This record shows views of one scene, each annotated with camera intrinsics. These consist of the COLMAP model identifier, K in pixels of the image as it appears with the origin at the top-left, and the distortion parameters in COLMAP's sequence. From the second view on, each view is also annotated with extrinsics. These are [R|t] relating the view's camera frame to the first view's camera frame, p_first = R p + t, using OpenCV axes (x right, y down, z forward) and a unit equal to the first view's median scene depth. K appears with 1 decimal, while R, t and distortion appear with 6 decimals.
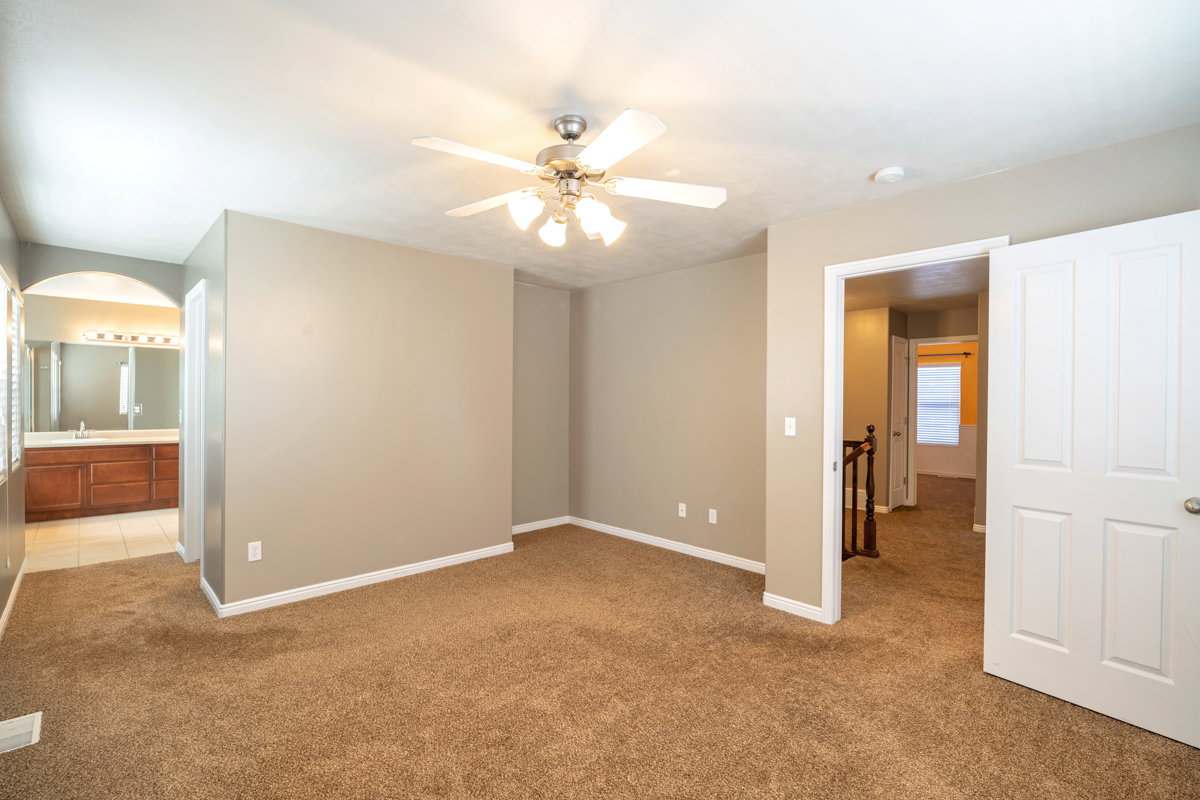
lens RADIAL K [[541.1, 0, 601.2], [0, 541.1, 399.2], [0, 0, 1]] dist [-0.012045, -0.000225]
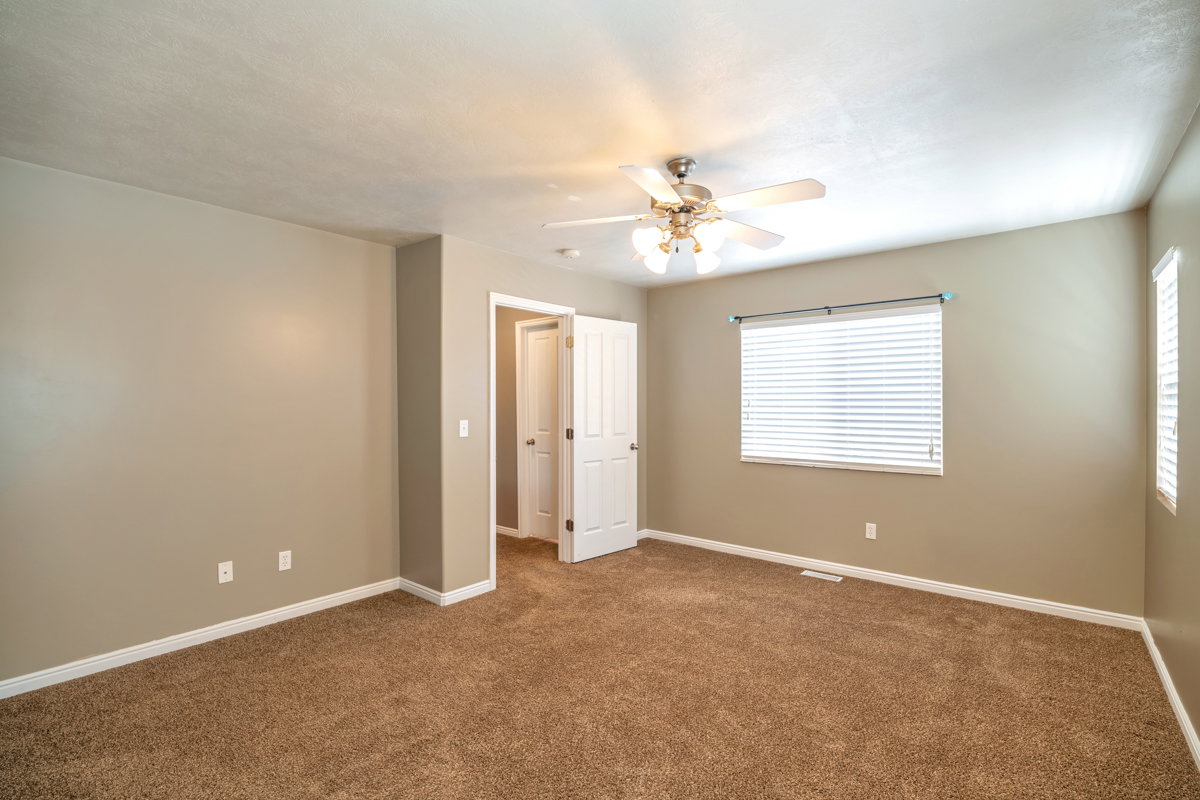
lens RADIAL K [[541.1, 0, 601.2], [0, 541.1, 399.2], [0, 0, 1]] dist [-0.012045, -0.000225]
pose [[-0.112606, 0.005338, 0.993625, -0.775692], [0.007228, 0.999964, -0.004553, -0.001583], [-0.993613, 0.006669, -0.112640, 0.851189]]
